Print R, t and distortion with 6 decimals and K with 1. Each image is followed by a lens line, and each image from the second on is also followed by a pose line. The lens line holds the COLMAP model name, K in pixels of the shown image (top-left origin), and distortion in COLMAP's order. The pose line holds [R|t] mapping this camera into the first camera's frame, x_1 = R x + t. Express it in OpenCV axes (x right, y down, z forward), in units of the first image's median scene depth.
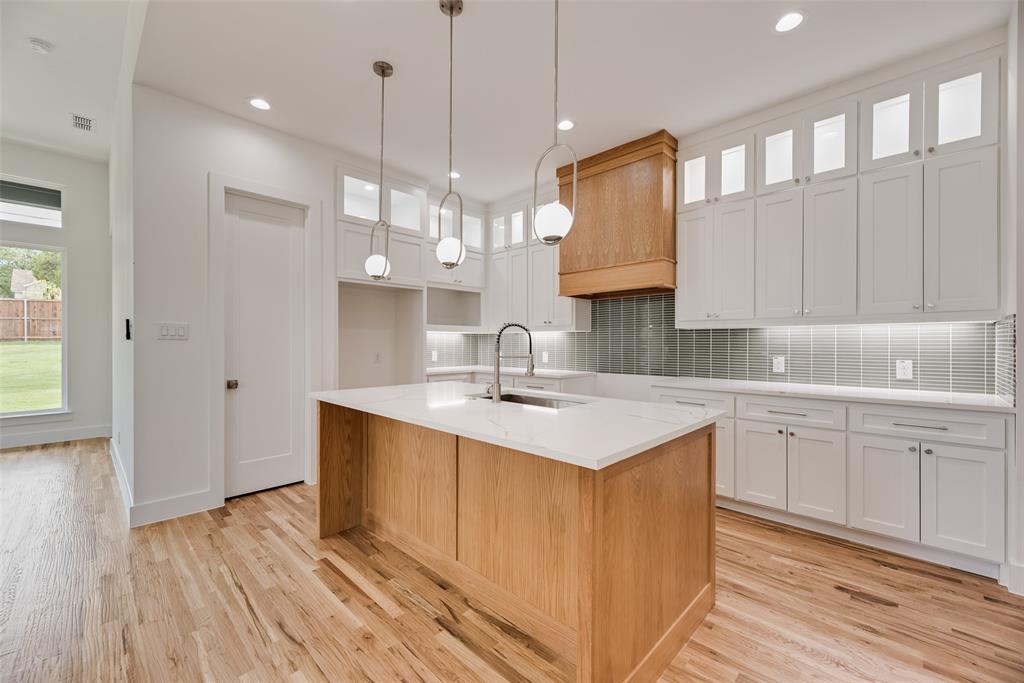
lens RADIAL K [[414.2, 0, 513.7], [0, 414.2, 346.1], [0, 0, 1]] dist [0.007886, -0.000155]
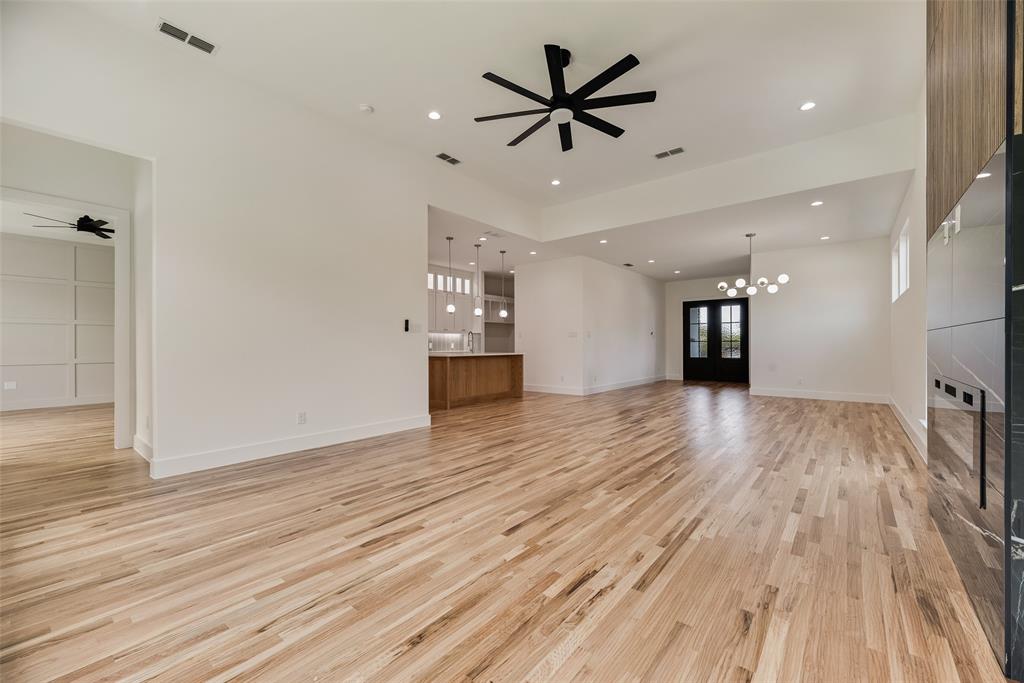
lens RADIAL K [[414.2, 0, 513.7], [0, 414.2, 346.1], [0, 0, 1]] dist [0.007886, -0.000155]
pose [[-0.087507, -0.005429, 0.996149, -2.512049], [0.006296, 0.999962, 0.006003, 0.037649], [-0.996144, 0.006797, -0.087469, 0.657738]]
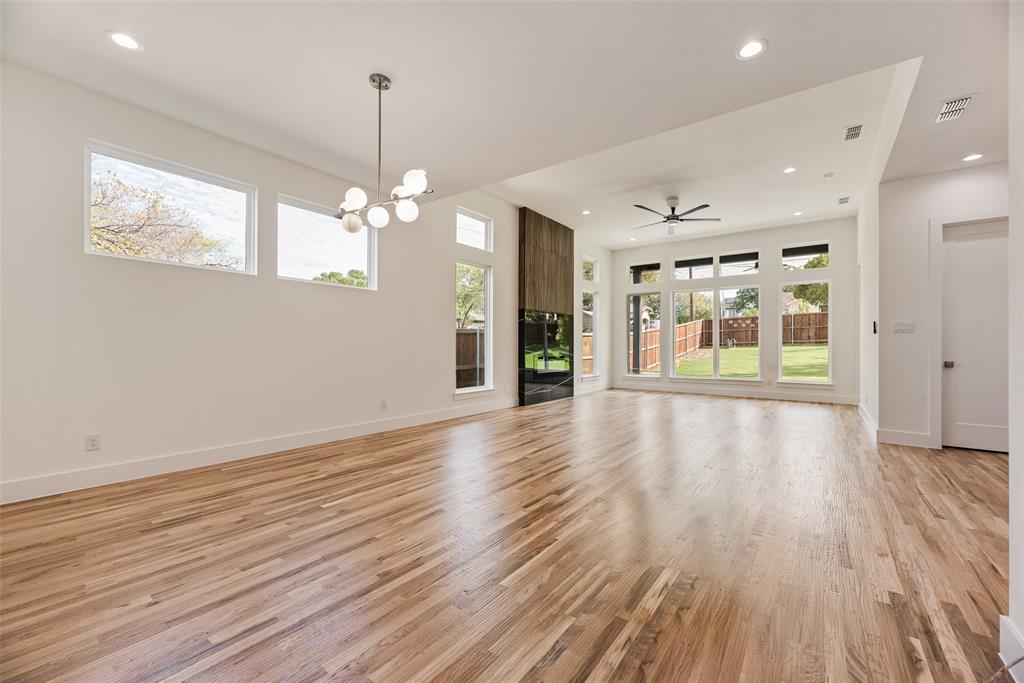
lens RADIAL K [[414.2, 0, 513.7], [0, 414.2, 346.1], [0, 0, 1]] dist [0.007886, -0.000155]
pose [[0.132877, -0.003973, -0.991125, 0.520295], [-0.006745, 0.999965, -0.004913, 0.049972], [0.991110, 0.007338, 0.132845, -0.633077]]
